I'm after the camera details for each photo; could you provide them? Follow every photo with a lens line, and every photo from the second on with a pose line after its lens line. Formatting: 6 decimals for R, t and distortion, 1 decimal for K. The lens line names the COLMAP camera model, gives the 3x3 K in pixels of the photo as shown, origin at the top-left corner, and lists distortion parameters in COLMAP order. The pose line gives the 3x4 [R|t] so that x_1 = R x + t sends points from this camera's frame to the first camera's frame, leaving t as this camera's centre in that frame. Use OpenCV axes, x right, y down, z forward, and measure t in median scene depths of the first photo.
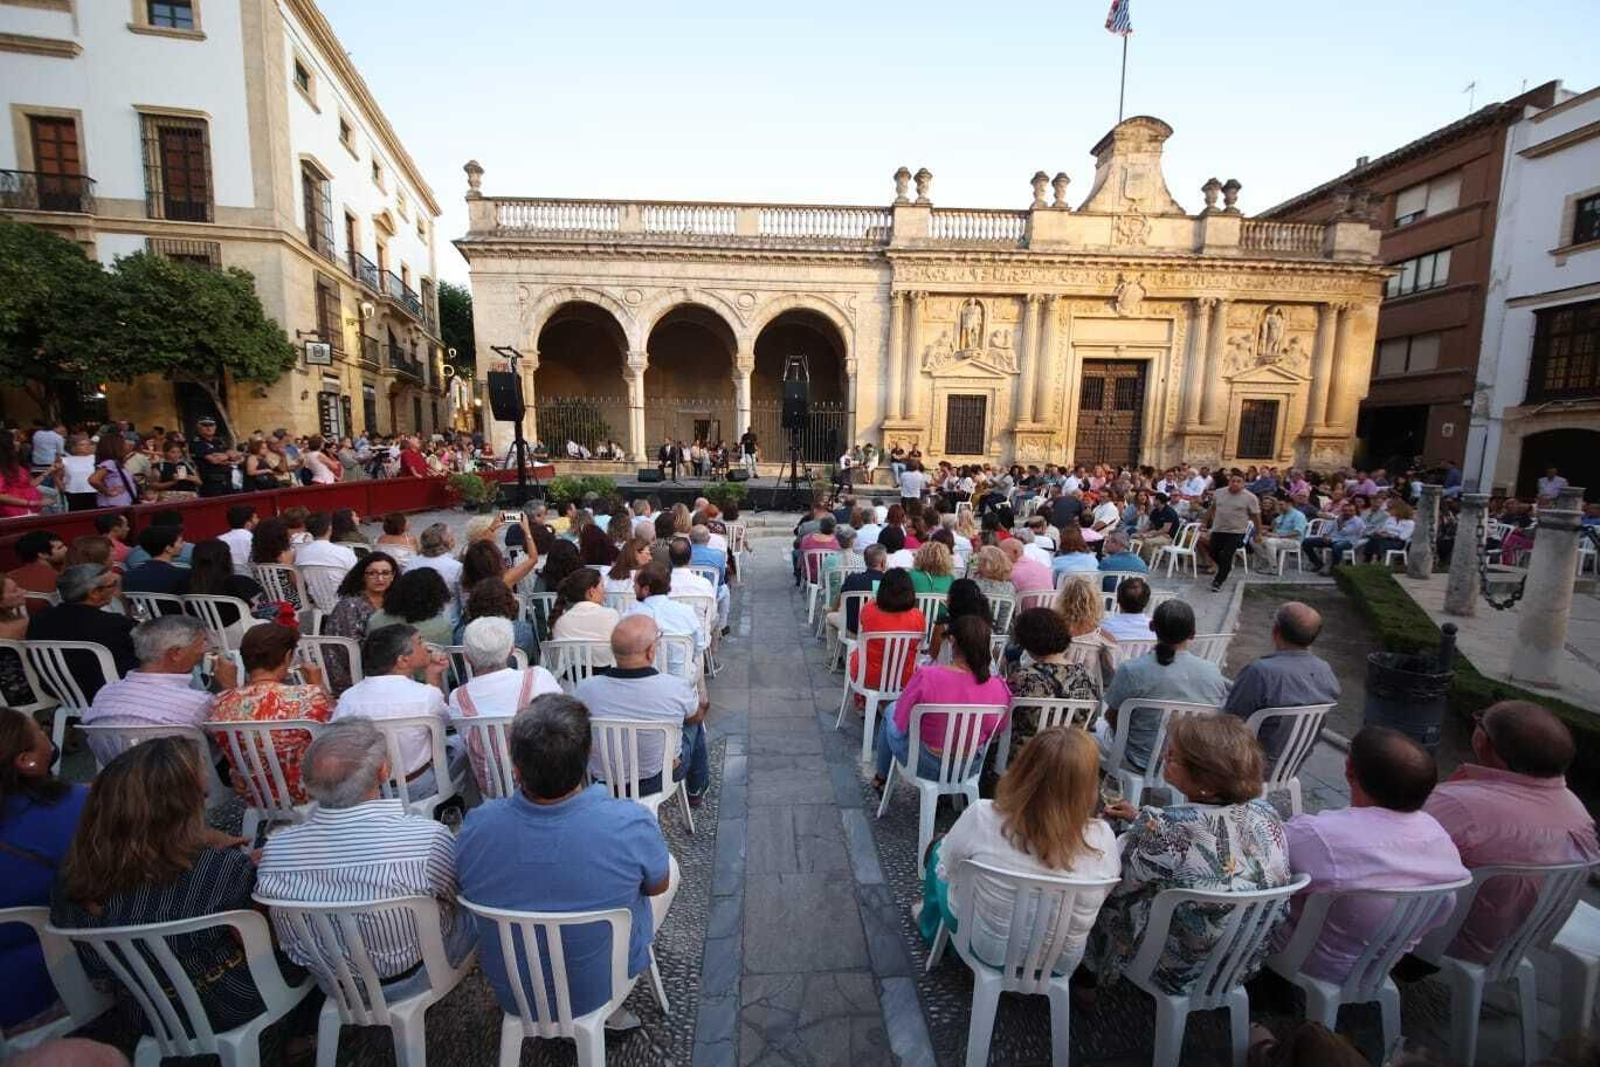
lens RADIAL K [[595.8, 0, 789.4], [0, 595.8, 534.0], [0, 0, 1]] dist [0.028390, -0.027711]
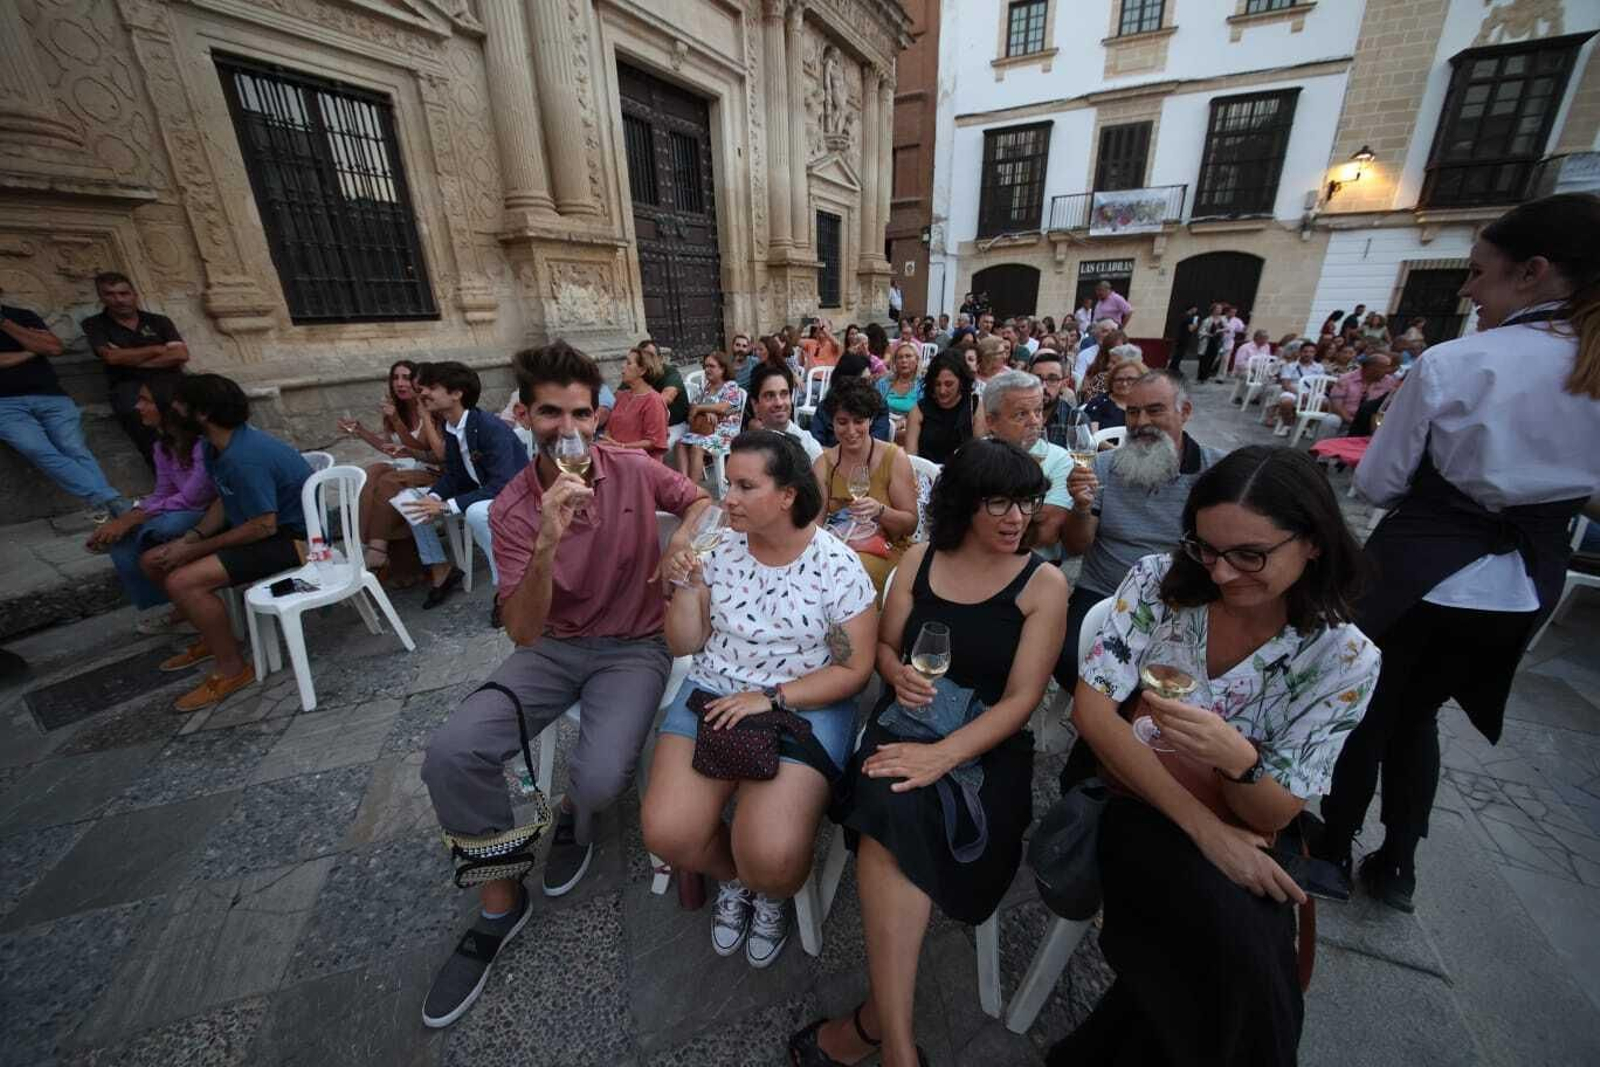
lens RADIAL K [[568.2, 0, 791.0], [0, 568.2, 540.3], [0, 0, 1]] dist [-0.025607, 0.000074]
pose [[0.525493, -0.350135, 0.775411, 0.159888], [0.149899, 0.935238, 0.320719, -0.095765], [-0.837489, -0.052303, 0.543946, 0.713752]]
